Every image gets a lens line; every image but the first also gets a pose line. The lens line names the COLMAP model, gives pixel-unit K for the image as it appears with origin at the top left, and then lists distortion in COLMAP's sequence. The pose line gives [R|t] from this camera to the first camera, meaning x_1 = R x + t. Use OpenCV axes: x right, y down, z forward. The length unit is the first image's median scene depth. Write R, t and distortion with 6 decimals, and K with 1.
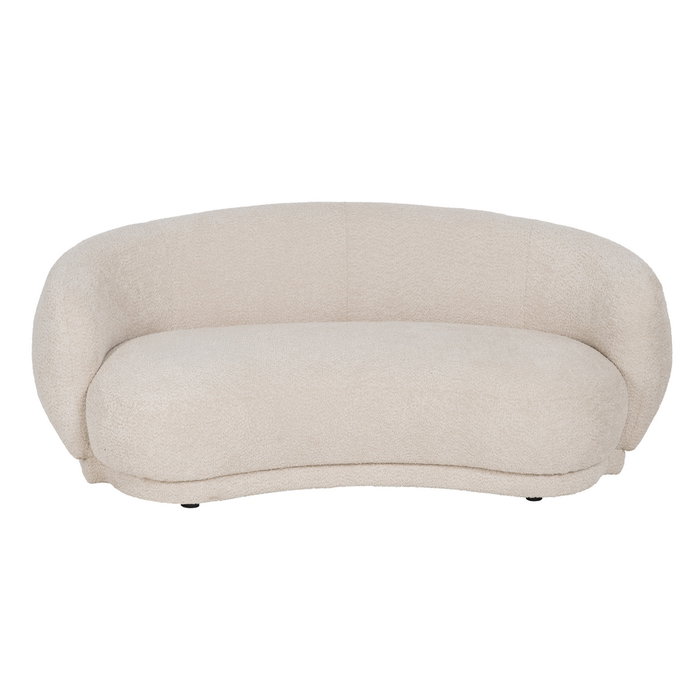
lens RADIAL K [[1689.8, 0, 391.8], [0, 1689.8, 259.4], [0, 0, 1]] dist [0.094992, 0.063106]
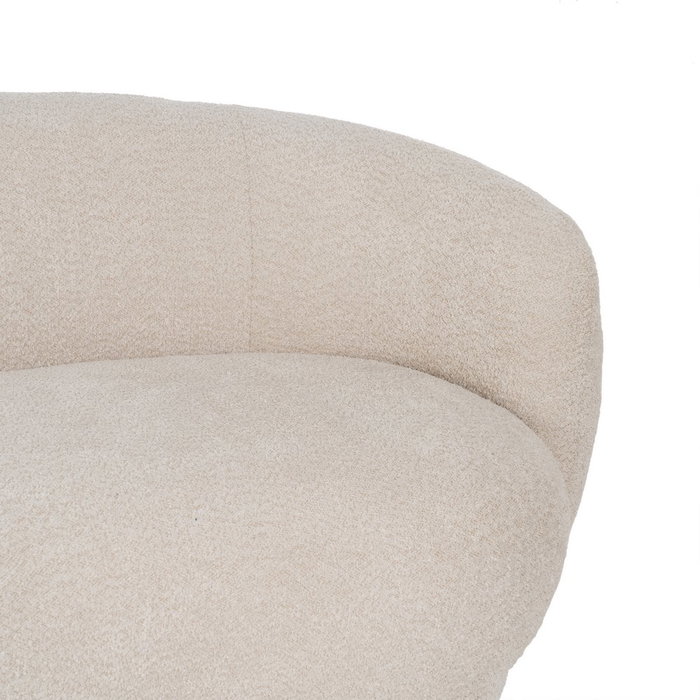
lens RADIAL K [[1912.5, 0, 350.5], [0, 1912.5, 325.3], [0, 0, 1]] dist [0.054592, 0.127052]
pose [[0.886954, -0.132579, 0.442419, -0.135801], [0.078847, 0.987317, 0.137795, -0.036861], [-0.455077, -0.087334, 0.886159, 0.574712]]
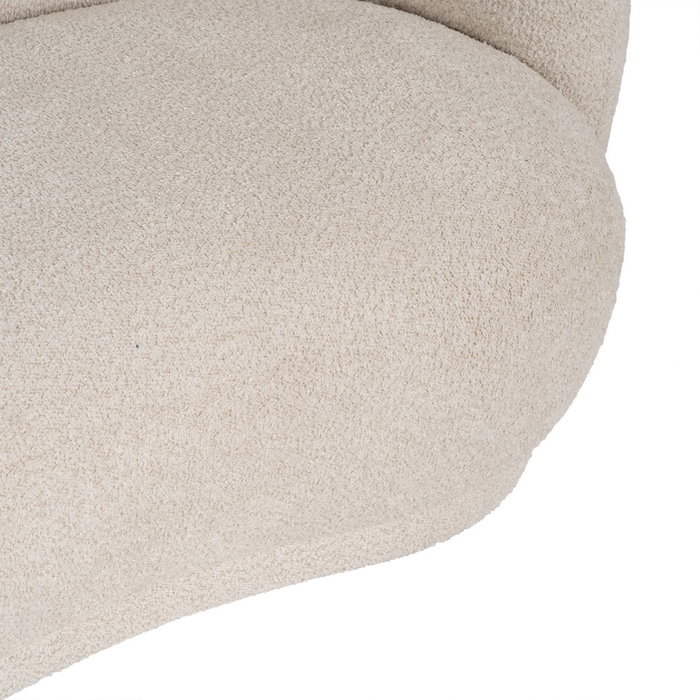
lens RADIAL K [[1902.3, 0, 319.4], [0, 1902.3, 327.2], [0, 0, 1]] dist [0.053952, 0.815708]
pose [[0.819817, -0.374284, 0.433372, -0.083497], [0.154975, 0.873596, 0.461316, -0.072054], [-0.551255, -0.311032, 0.774194, 0.731191]]
